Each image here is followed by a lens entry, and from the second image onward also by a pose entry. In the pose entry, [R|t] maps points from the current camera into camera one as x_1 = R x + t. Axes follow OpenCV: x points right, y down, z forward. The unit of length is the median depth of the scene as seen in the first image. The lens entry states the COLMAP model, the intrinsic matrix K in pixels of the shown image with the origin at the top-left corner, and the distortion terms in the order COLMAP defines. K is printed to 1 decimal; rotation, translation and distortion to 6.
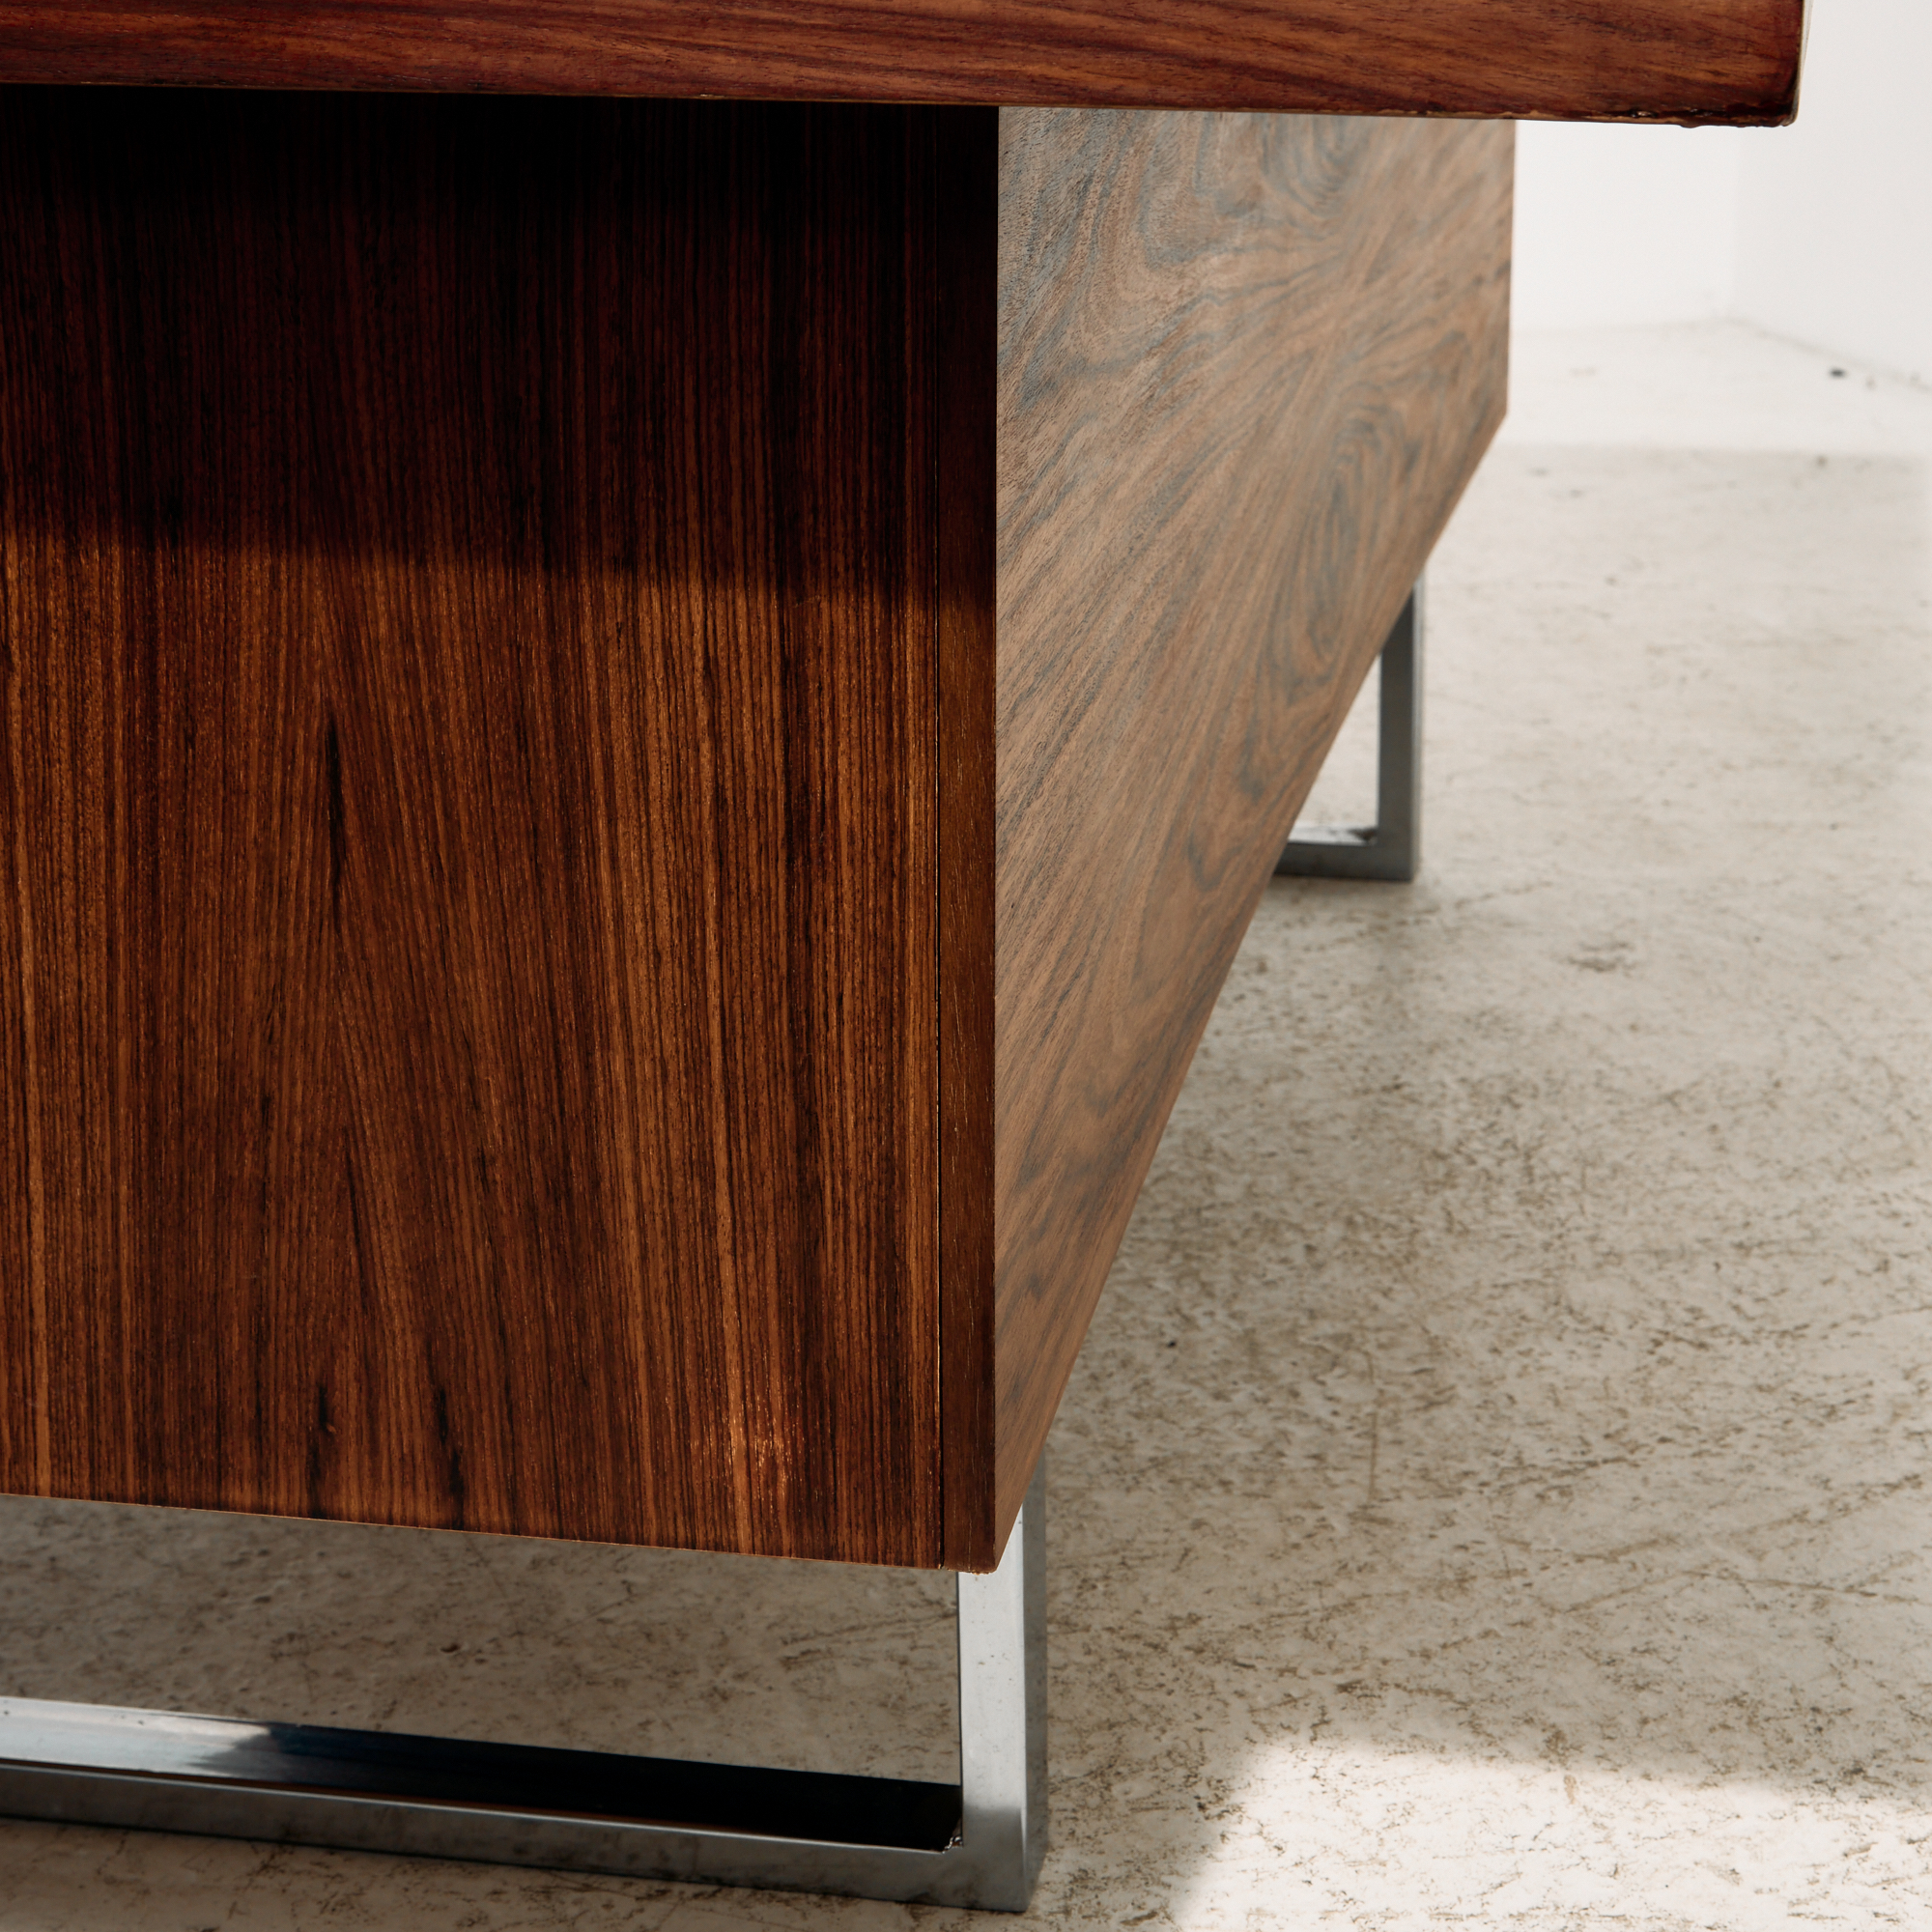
lens RADIAL K [[4194.0, 0, 966.0], [0, 4194.0, 966.0], [0, 0, 1]] dist [-0.006789, -0.148129]
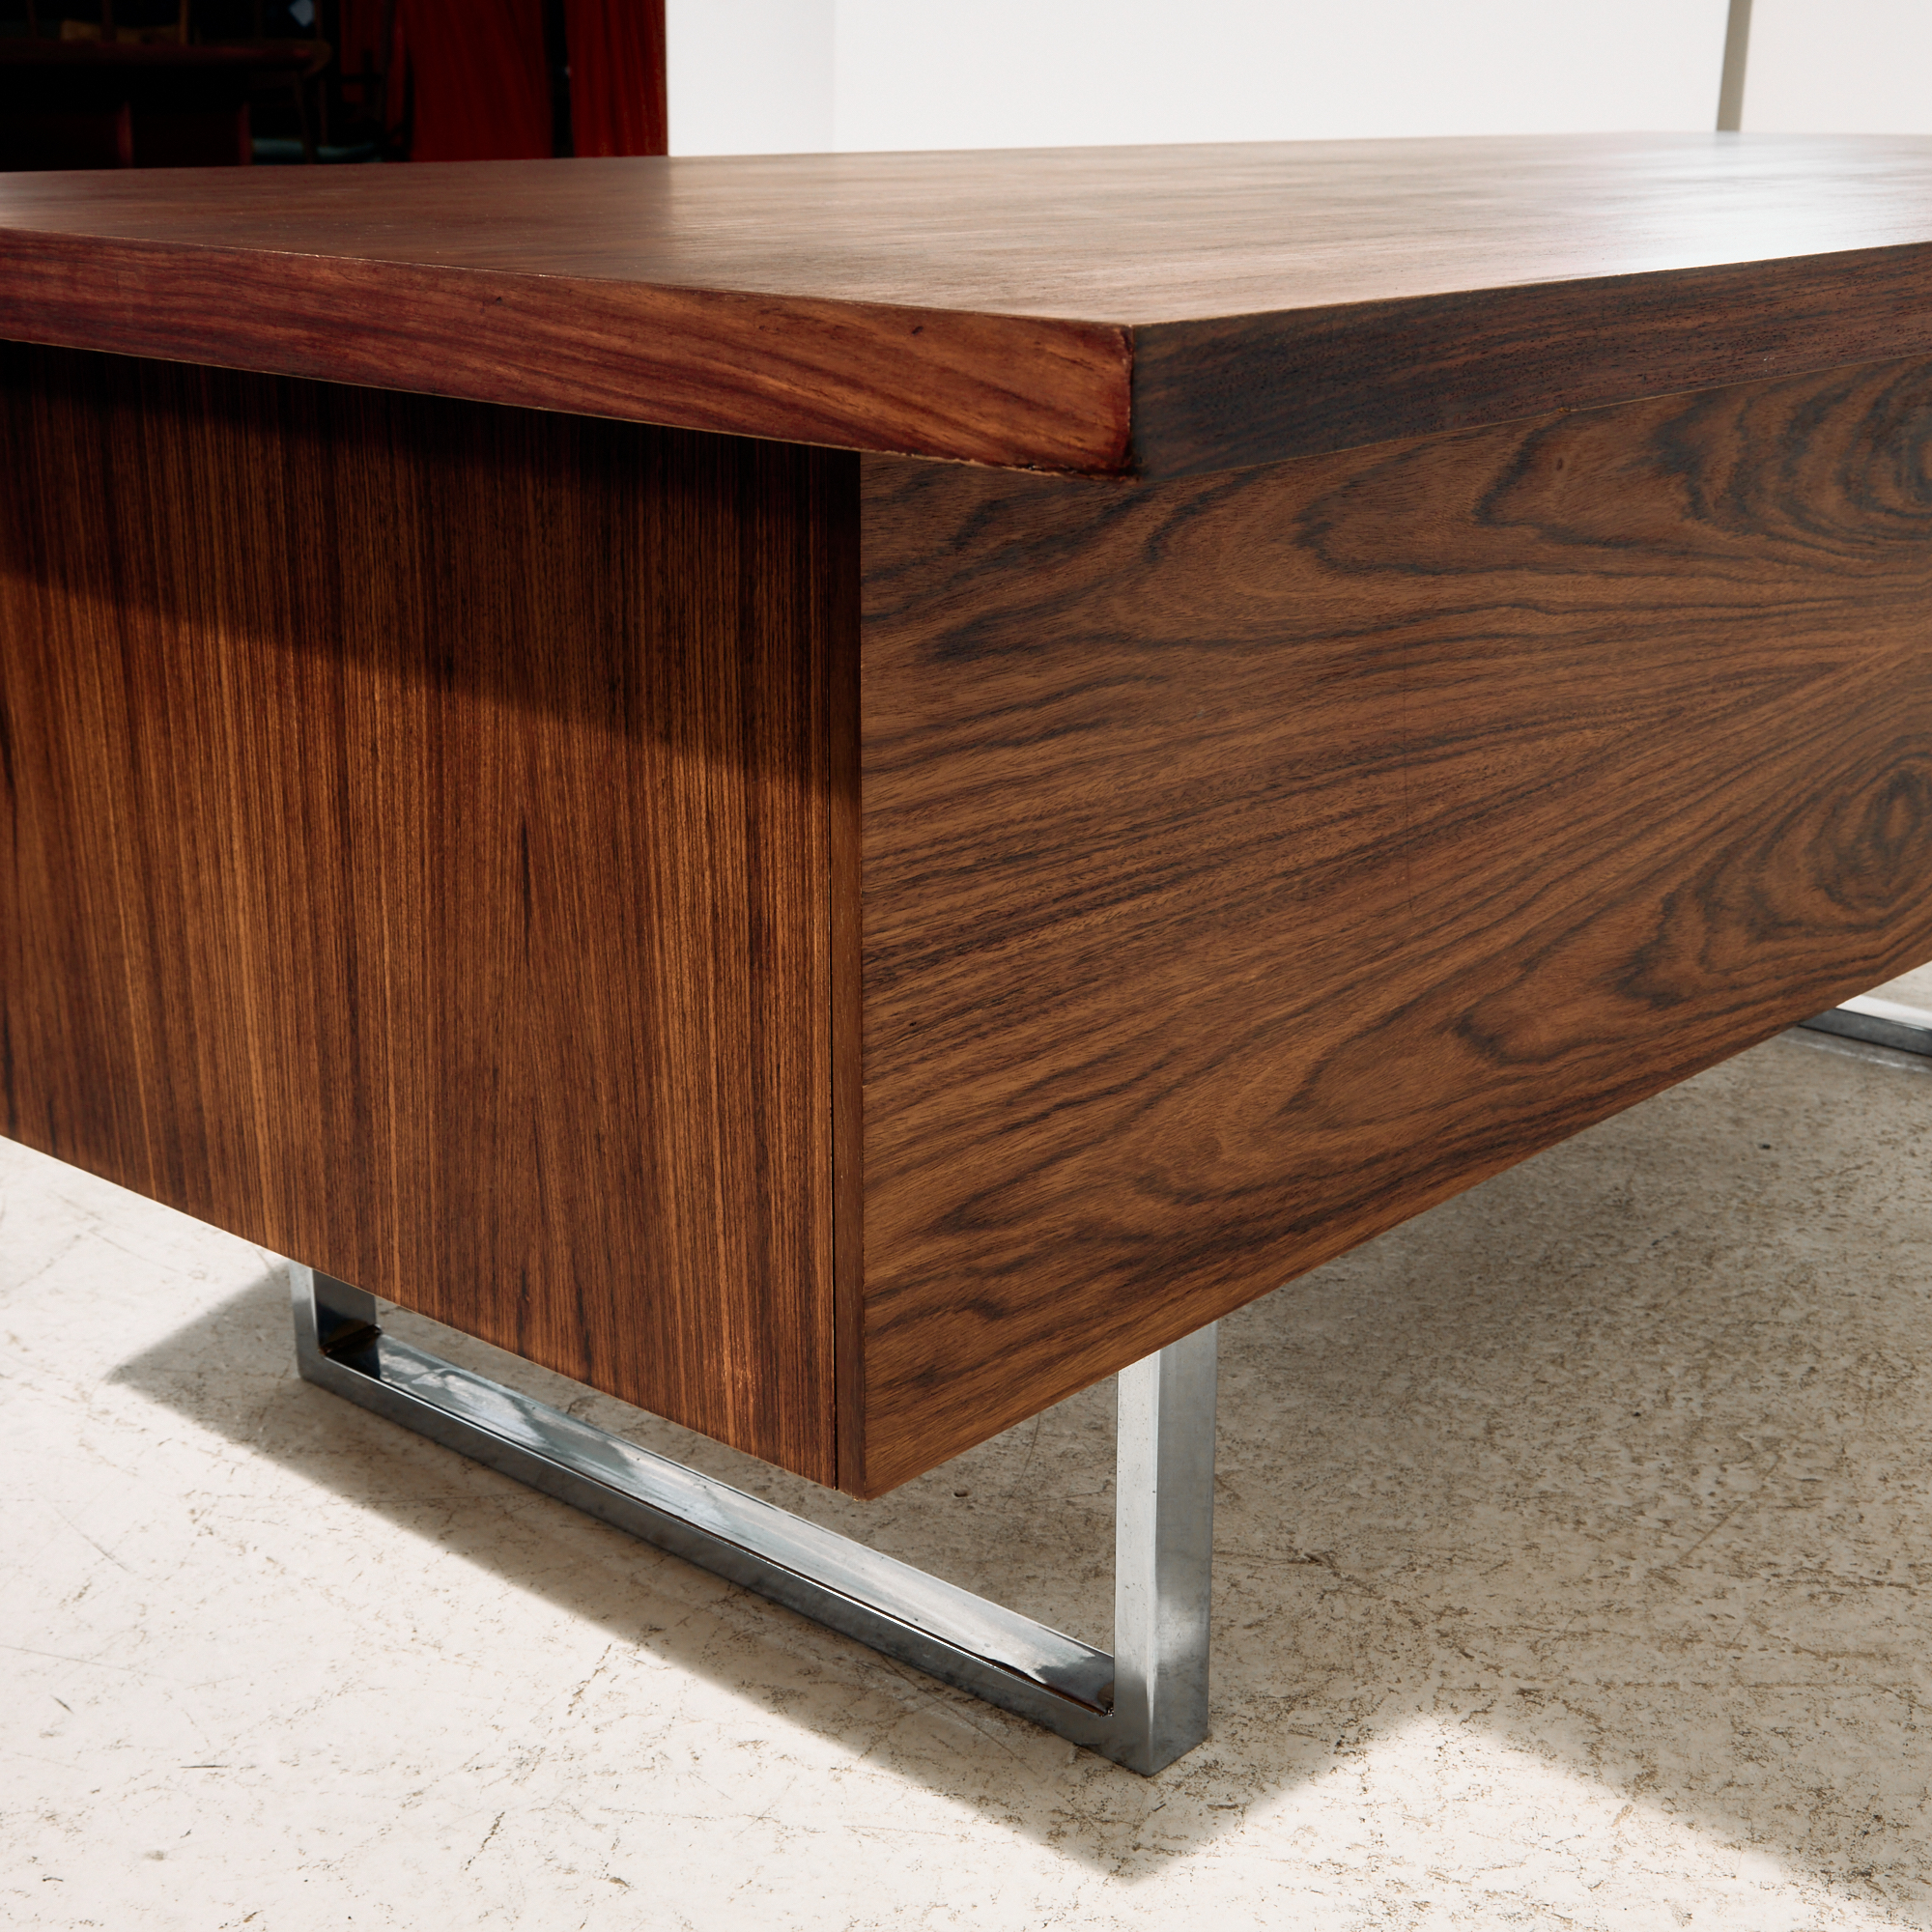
lens RADIAL K [[2917.4, 0, 966.9], [0, 2917.4, 1067.8], [0, 0, 1]] dist [0.007875, 0.041693]
pose [[0.860251, 0.174595, -0.479046, 0.481100], [-0.165815, 0.984271, 0.060967, -0.060831], [0.482155, 0.026986, 0.875670, 0.179517]]
